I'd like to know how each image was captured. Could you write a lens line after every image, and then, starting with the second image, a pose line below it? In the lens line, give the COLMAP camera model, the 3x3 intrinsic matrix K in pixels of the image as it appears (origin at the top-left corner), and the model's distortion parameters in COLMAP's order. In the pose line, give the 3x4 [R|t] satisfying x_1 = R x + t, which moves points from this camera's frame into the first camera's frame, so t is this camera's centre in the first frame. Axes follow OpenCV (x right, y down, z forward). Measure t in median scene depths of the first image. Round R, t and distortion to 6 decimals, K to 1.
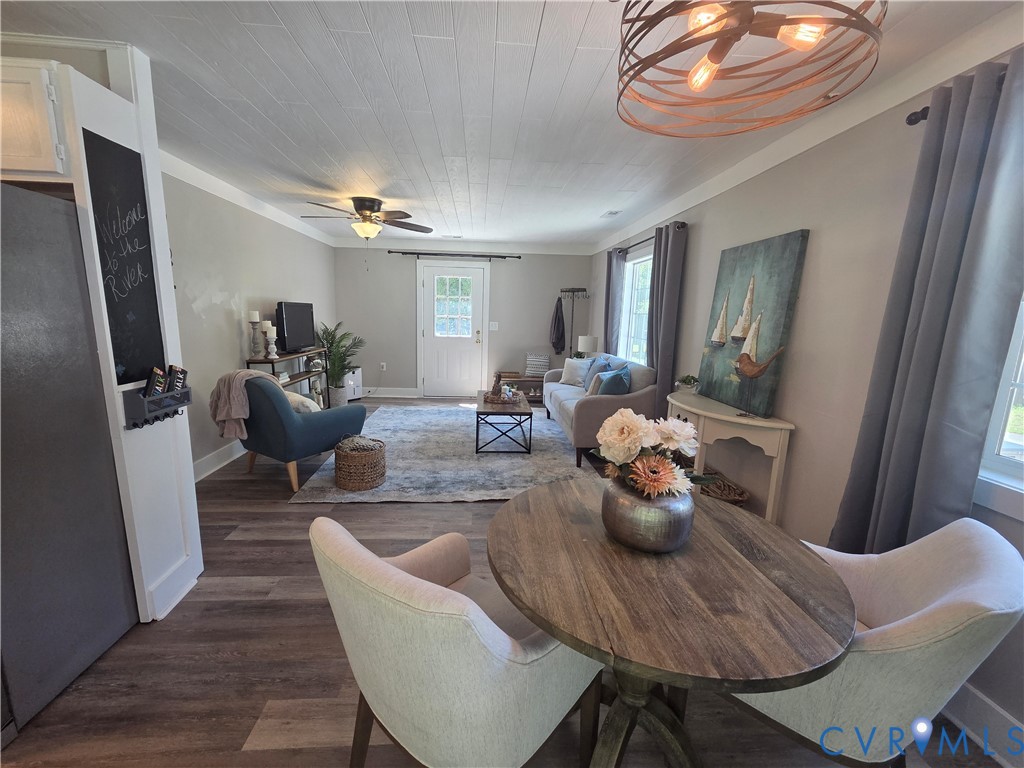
lens RADIAL K [[423.0, 0, 508.7], [0, 423.0, 381.4], [0, 0, 1]] dist [0.000322, -0.000304]
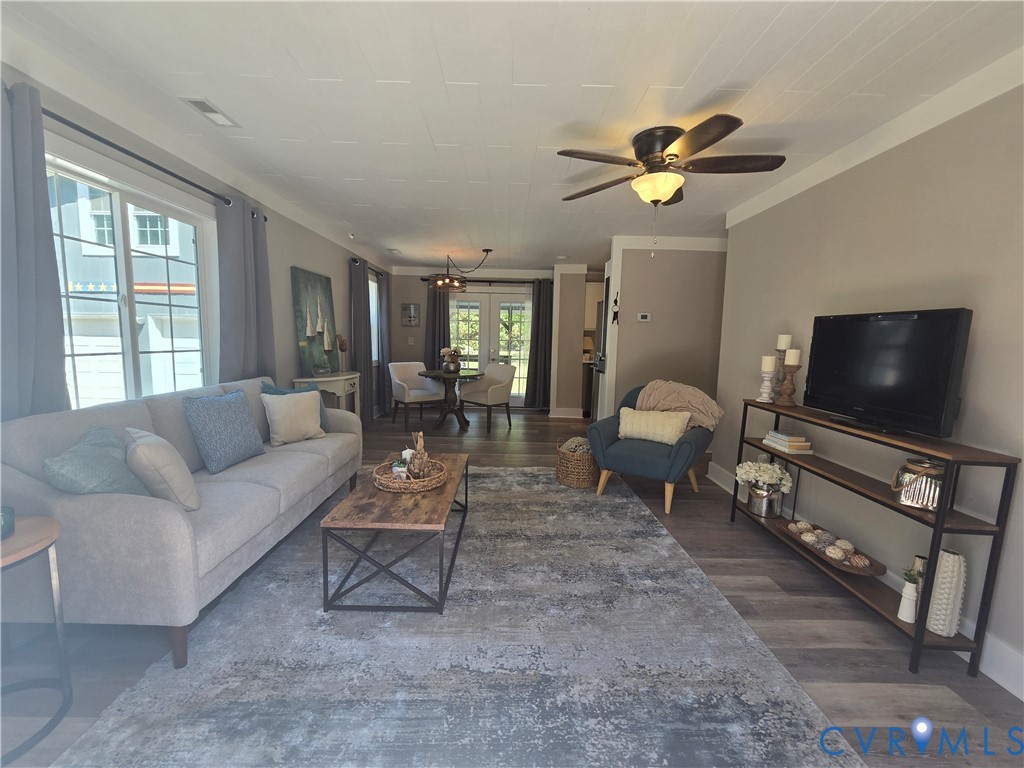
lens RADIAL K [[423.0, 0, 508.7], [0, 423.0, 381.4], [0, 0, 1]] dist [0.000322, -0.000304]
pose [[-0.995982, -0.066668, 0.059791, -0.262408], [-0.048204, 0.961806, 0.269456, -0.366880], [-0.075472, 0.265491, -0.961155, 2.381401]]
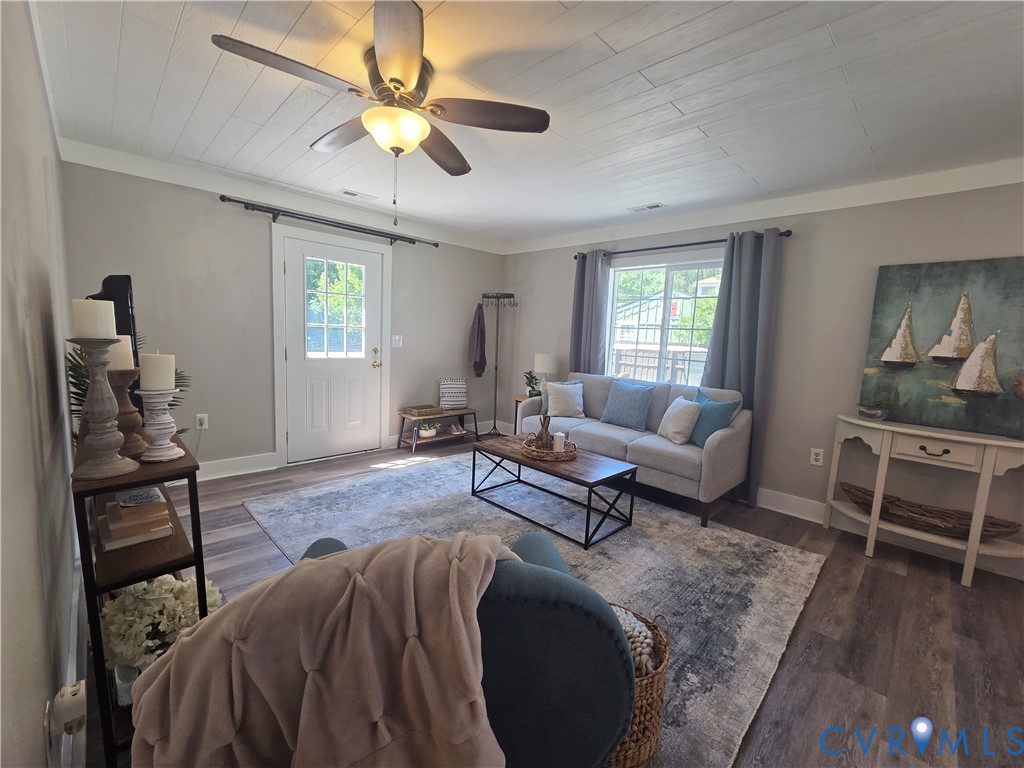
lens RADIAL K [[423.3, 0, 513.6], [0, 423.3, 385.3], [0, 0, 1]] dist [0.001700, 0.000246]
pose [[0.756650, -0.071343, 0.649916, -0.787558], [0.081775, 0.996550, 0.014188, -0.127193], [-0.648686, 0.042412, 0.759873, 0.851479]]
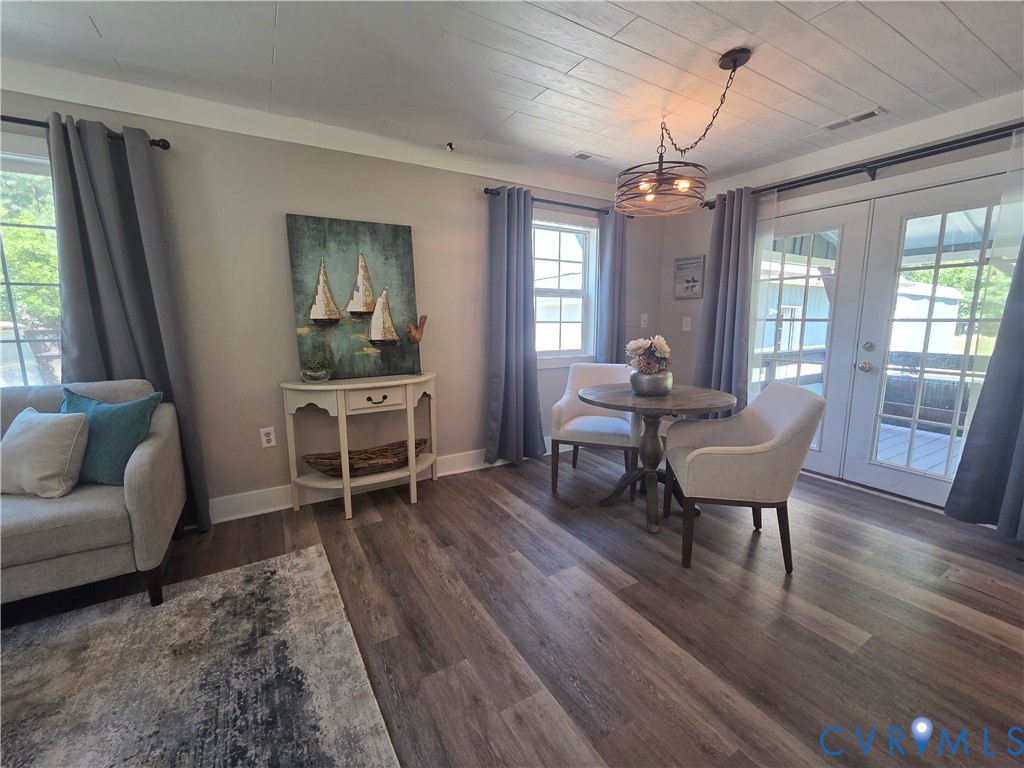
lens RADIAL K [[423.0, 0, 508.7], [0, 423.0, 381.4], [0, 0, 1]] dist [0.000322, -0.000304]
pose [[-0.441952, -0.163206, 0.882067, -0.528277], [0.137490, 0.959367, 0.246397, -0.137521], [-0.886439, 0.230171, -0.401555, 1.061676]]
